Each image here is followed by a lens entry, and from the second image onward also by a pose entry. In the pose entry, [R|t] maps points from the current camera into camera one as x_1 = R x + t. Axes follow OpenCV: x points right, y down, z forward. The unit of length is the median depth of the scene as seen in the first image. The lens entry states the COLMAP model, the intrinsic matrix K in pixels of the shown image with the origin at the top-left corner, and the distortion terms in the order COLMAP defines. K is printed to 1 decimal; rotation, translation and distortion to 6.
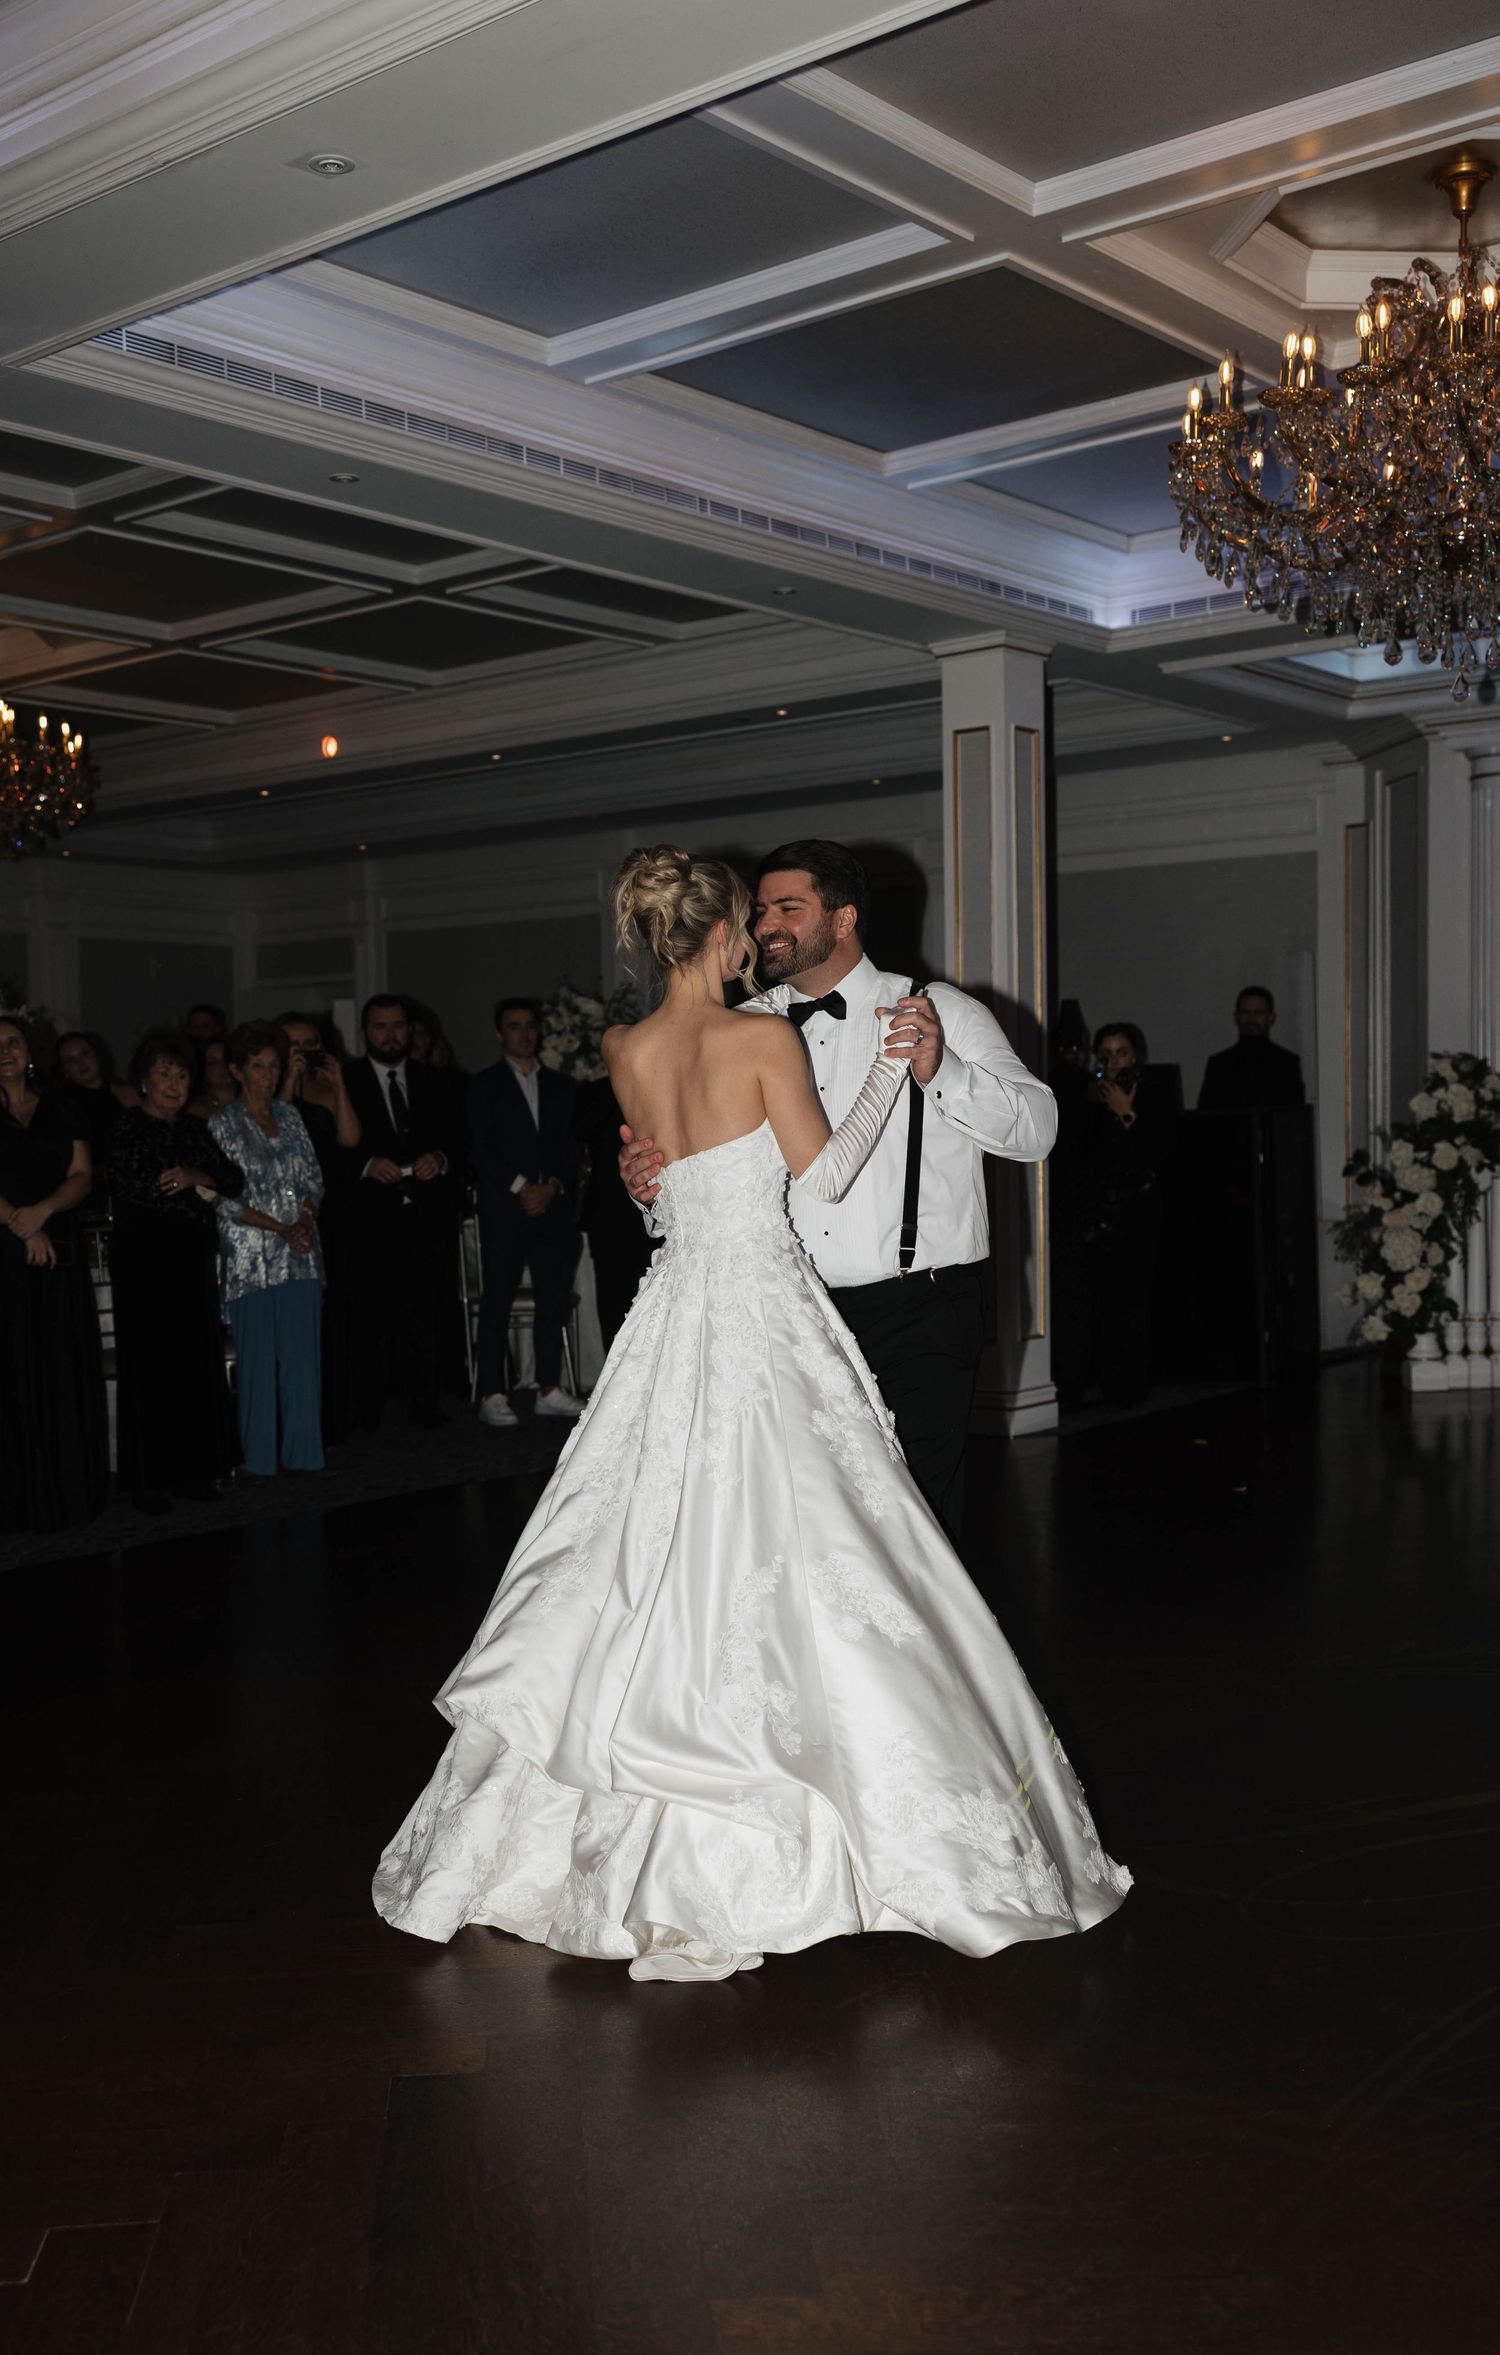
lens RADIAL K [[2317.2, 0, 670.8], [0, 2317.2, 1239.3], [0, 0, 1]] dist [-0.001357, -0.003255]
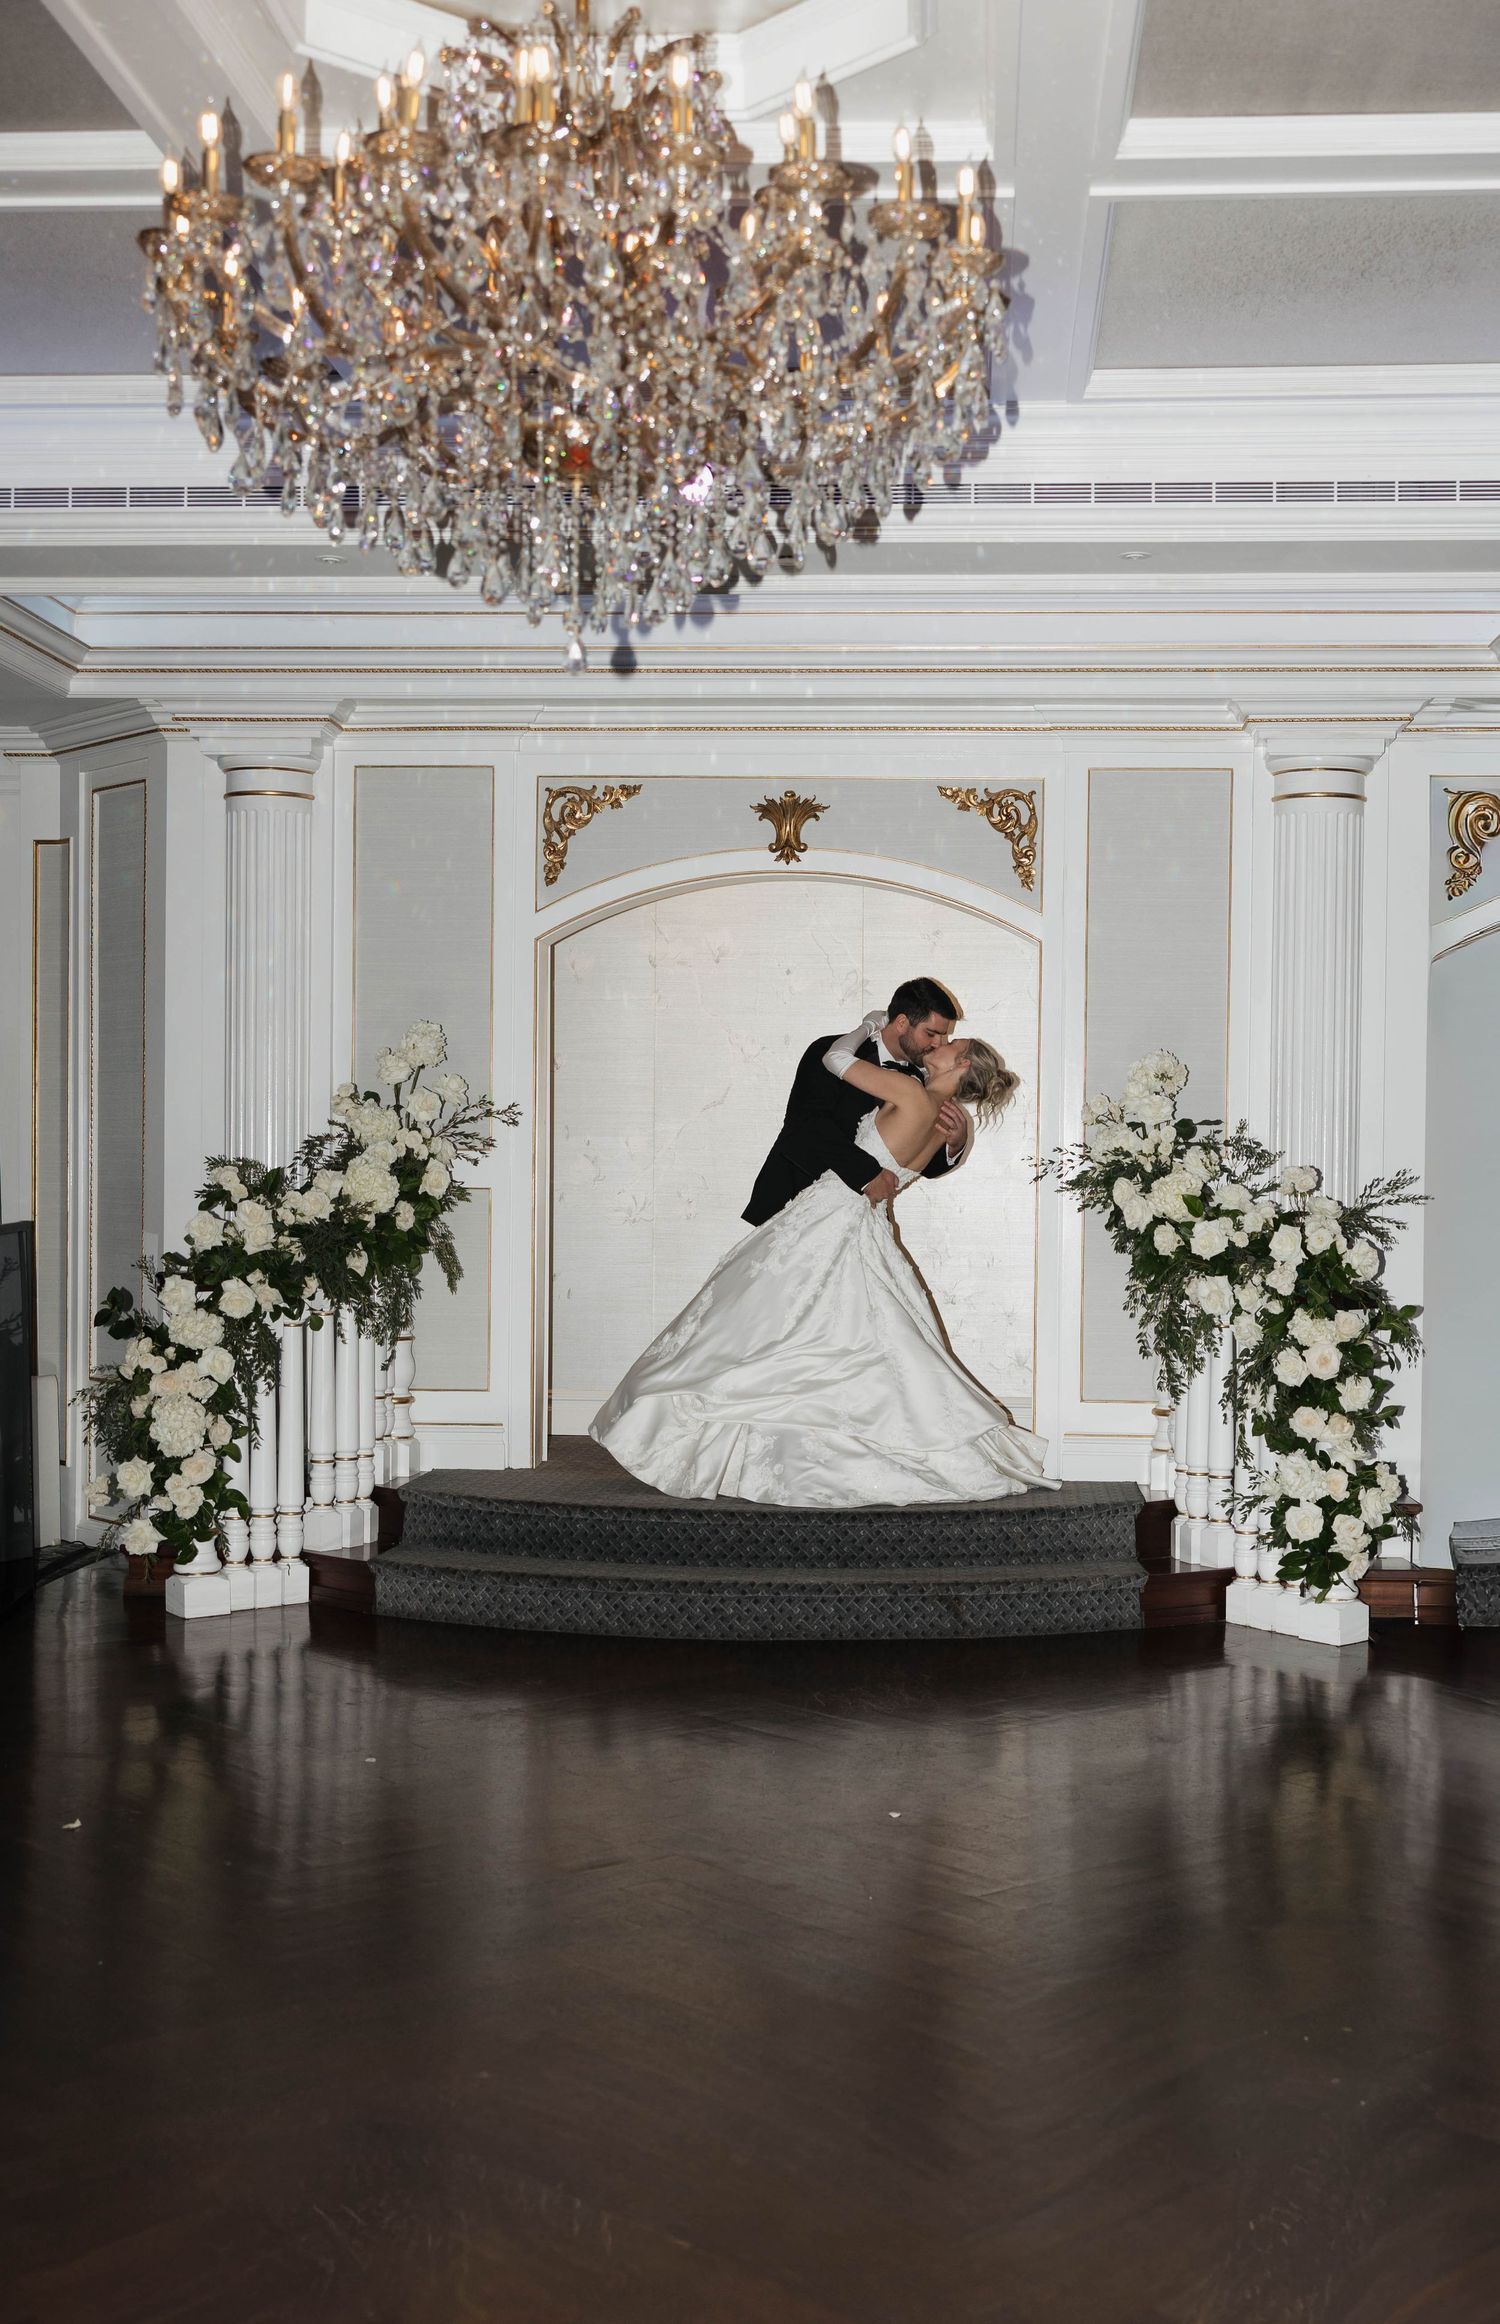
lens RADIAL K [[2723.9, 0, 803.3], [0, 2723.9, 1204.1], [0, 0, 1]] dist [0.006590, 0.002247]
pose [[0.793539, 0.016755, 0.608289, -0.050494], [0.012613, 0.998953, -0.043969, -0.025218], [-0.608389, 0.042564, 0.792497, 0.198197]]
